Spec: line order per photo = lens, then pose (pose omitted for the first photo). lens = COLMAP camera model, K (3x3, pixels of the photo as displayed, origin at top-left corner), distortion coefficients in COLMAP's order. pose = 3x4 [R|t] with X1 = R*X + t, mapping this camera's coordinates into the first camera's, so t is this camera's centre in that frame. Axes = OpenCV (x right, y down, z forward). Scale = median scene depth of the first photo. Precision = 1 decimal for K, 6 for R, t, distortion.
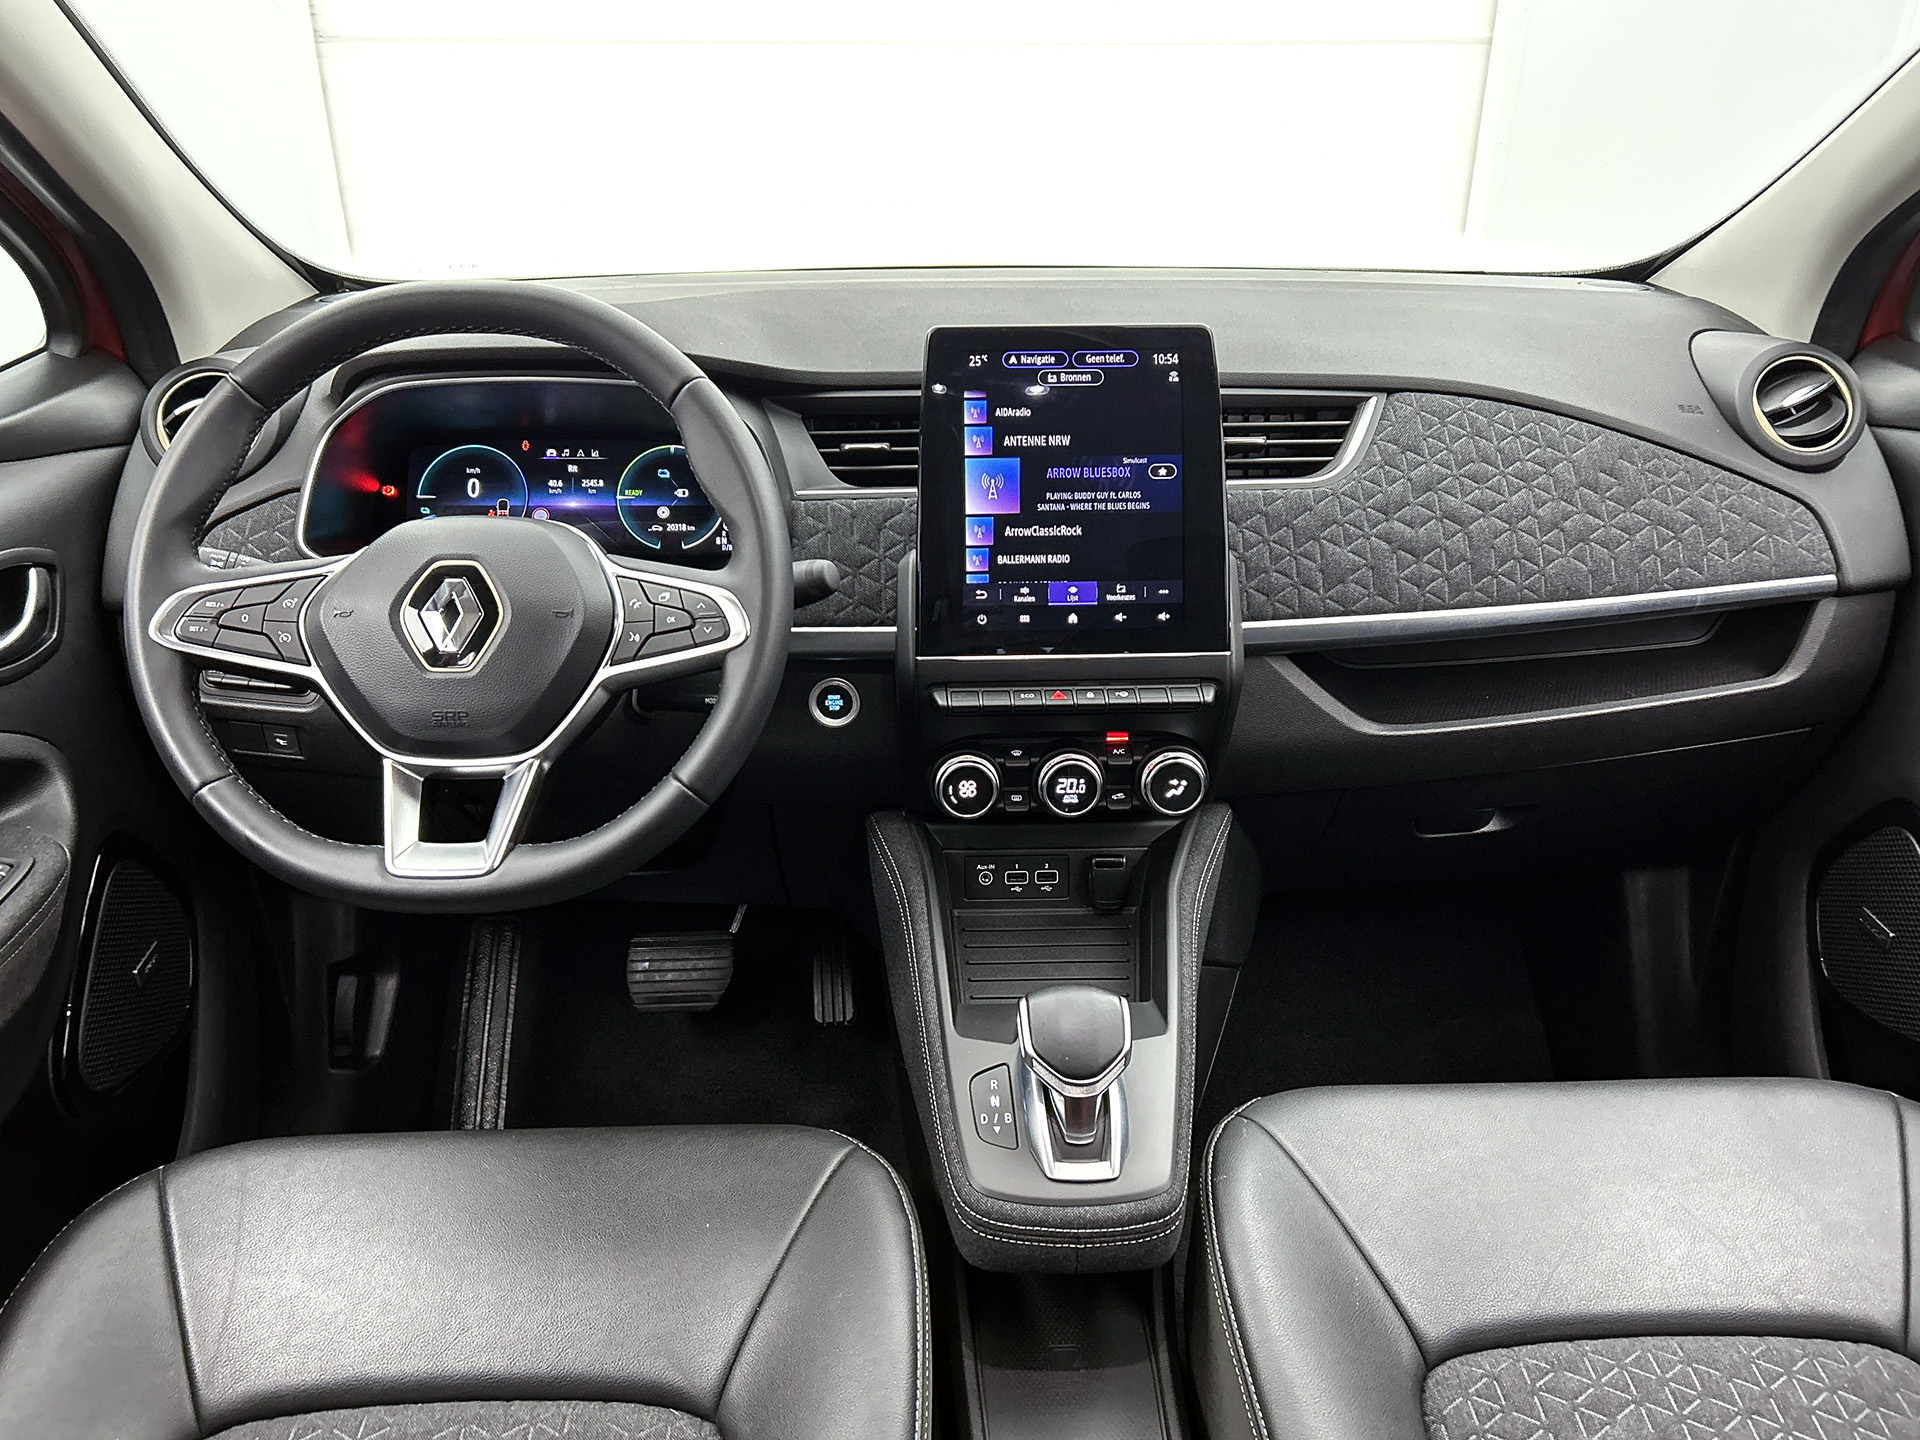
lens RADIAL K [[1455.2, 0, 958.2], [0, 1455.2, 723.7], [0, 0, 1]] dist [0.127621, -0.248846]
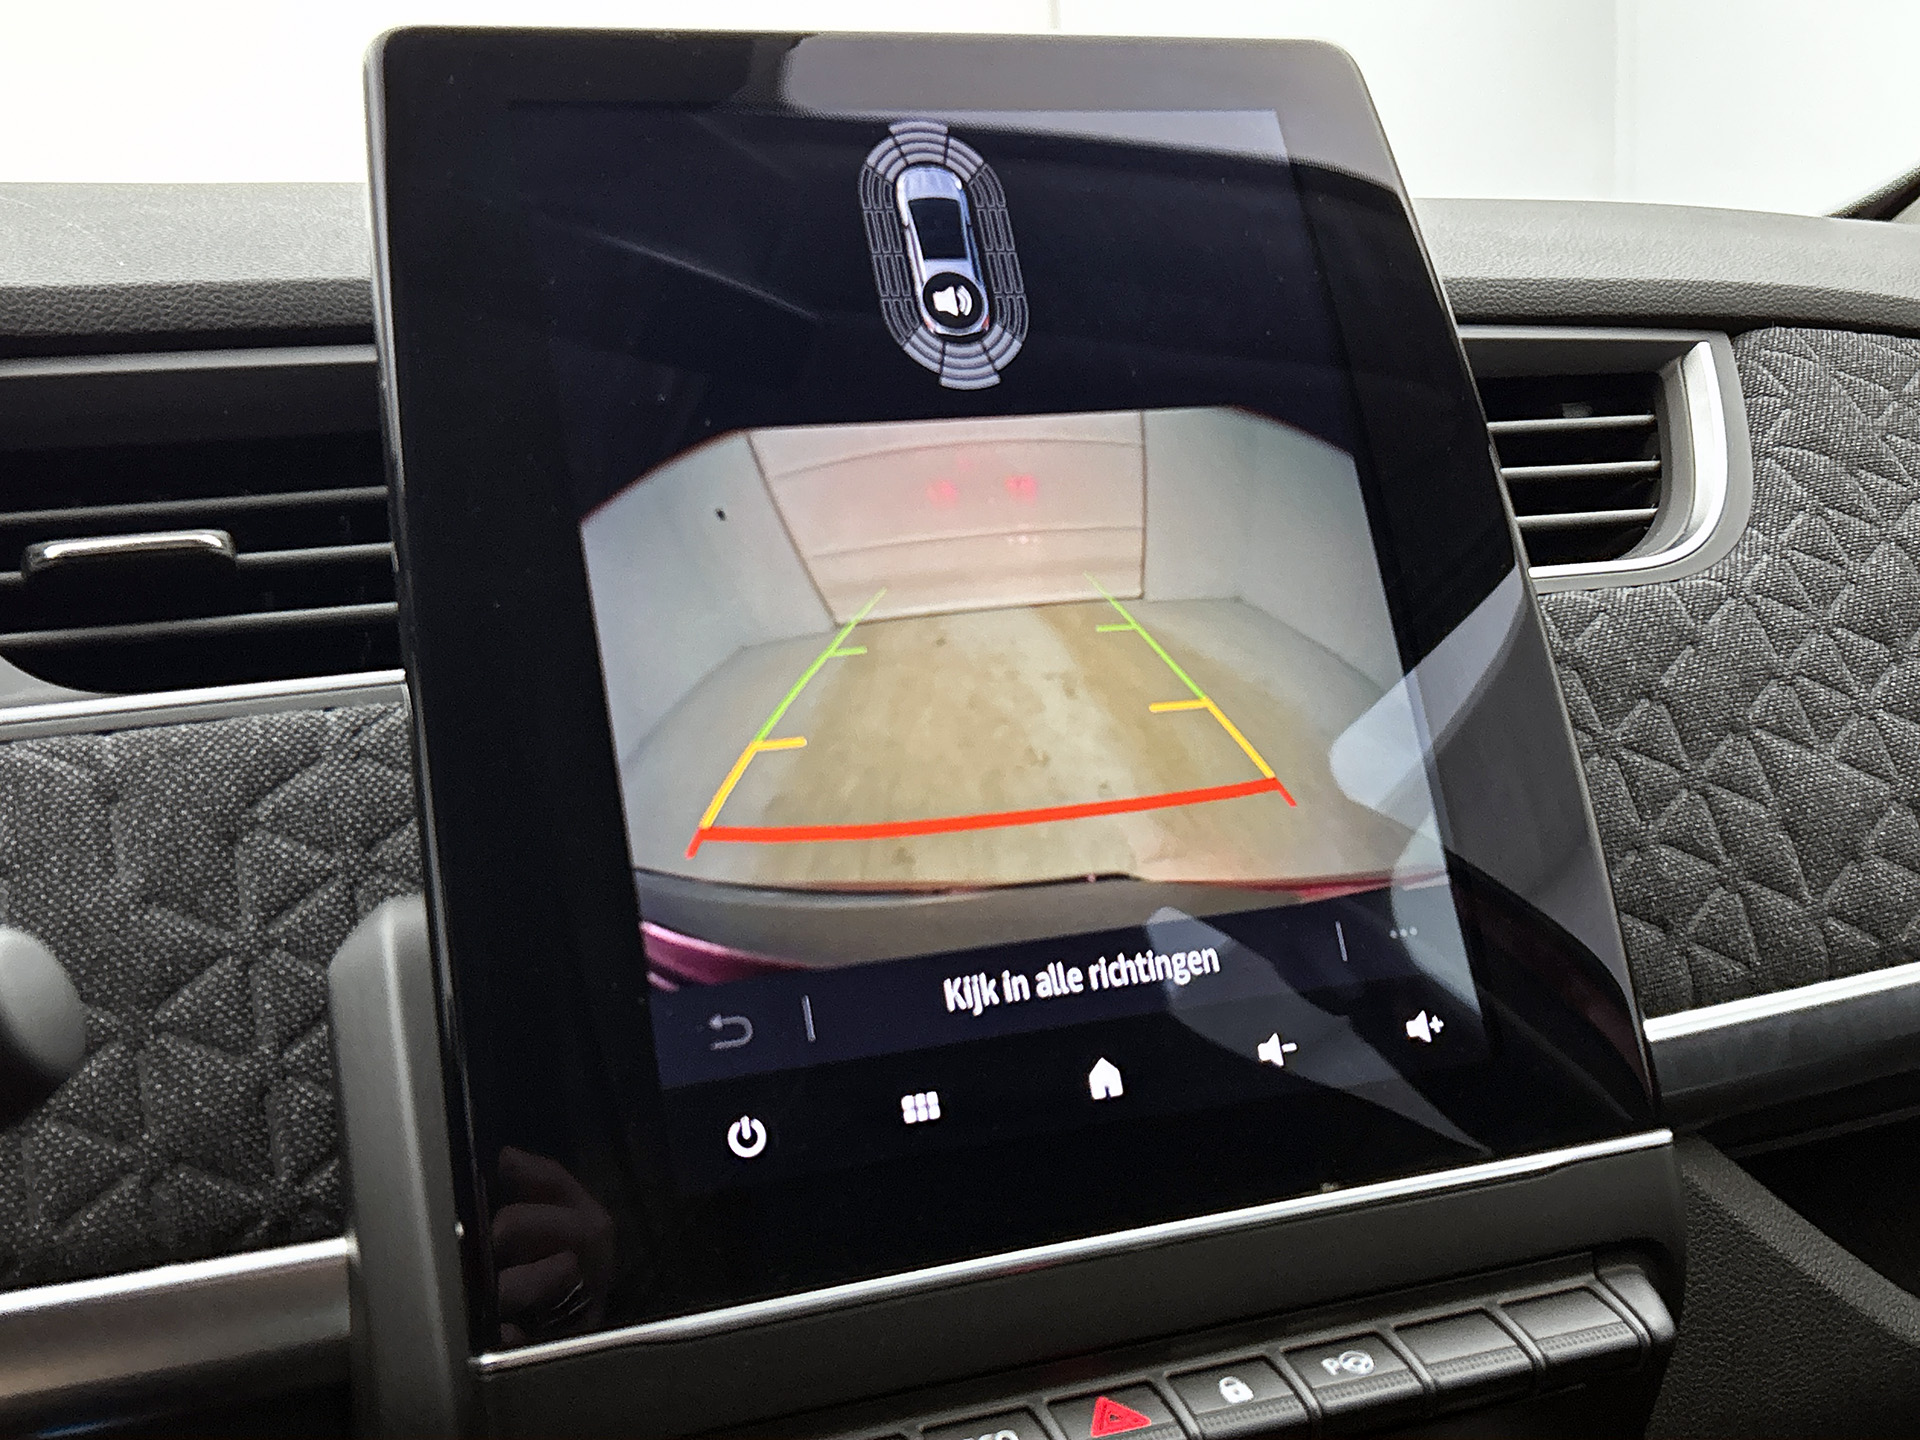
lens RADIAL K [[2304.4, 0, 974.3], [0, 2304.4, 734.7], [0, 0, 1]] dist [0.186750, -0.566865]
pose [[0.942310, -0.089515, 0.322551, -0.060883], [0.173693, 0.954464, -0.242547, -0.035662], [-0.286152, 0.284579, 0.914949, 0.611366]]
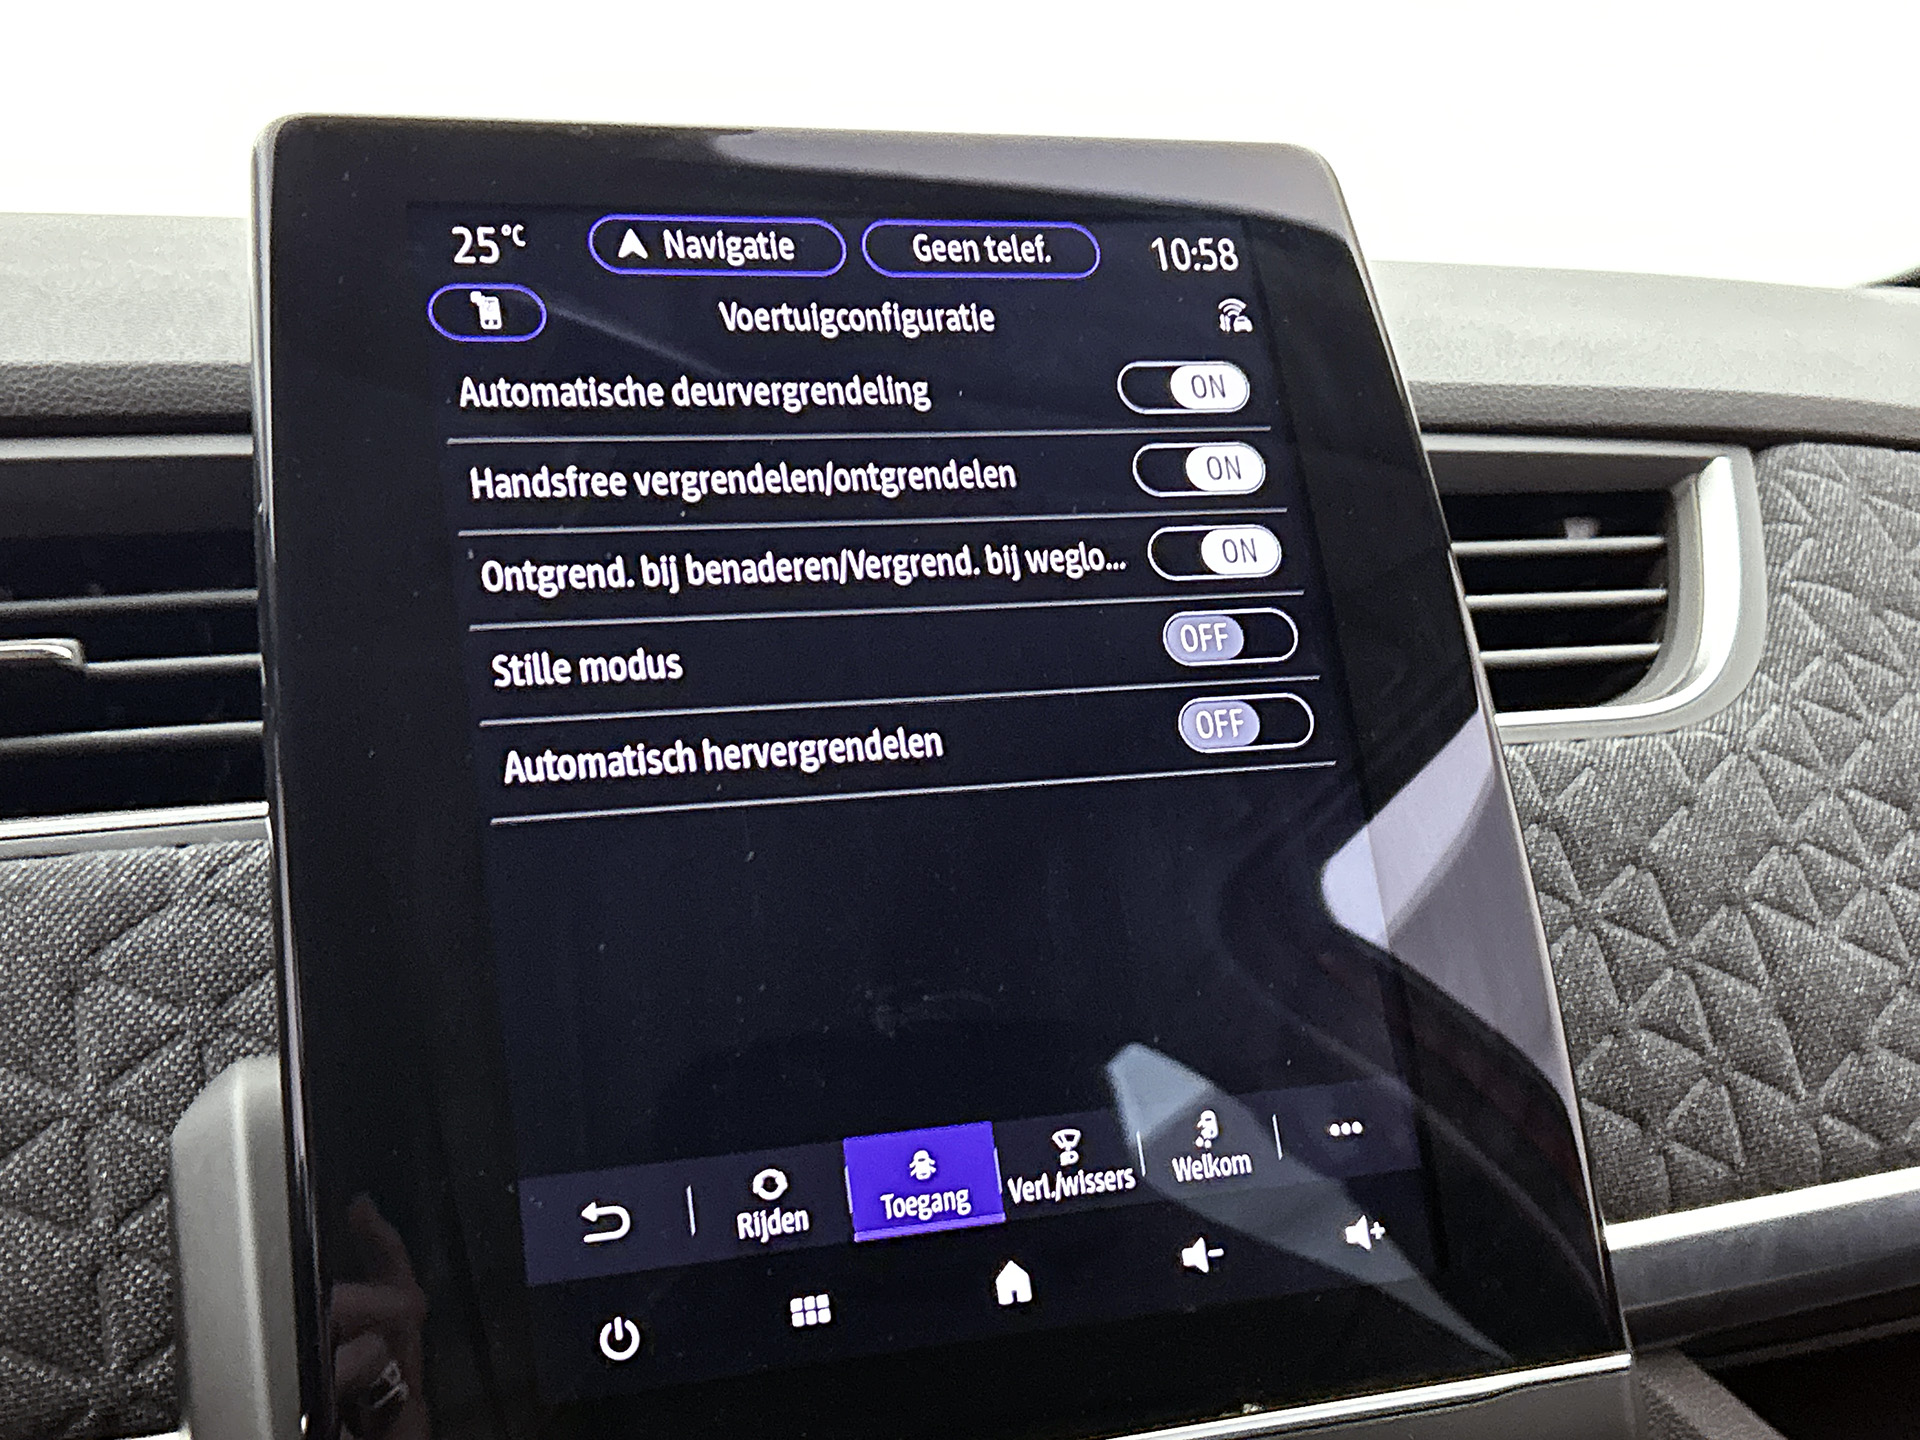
lens RADIAL K [[2777.9, 0, 979.8], [0, 2777.9, 709.6], [0, 0, 1]] dist [0.202992, -0.664764]
pose [[0.939216, -0.047197, 0.340068, -0.067504], [0.143428, 0.953871, -0.263740, -0.041859], [-0.311934, 0.296484, 0.902660, 0.563230]]
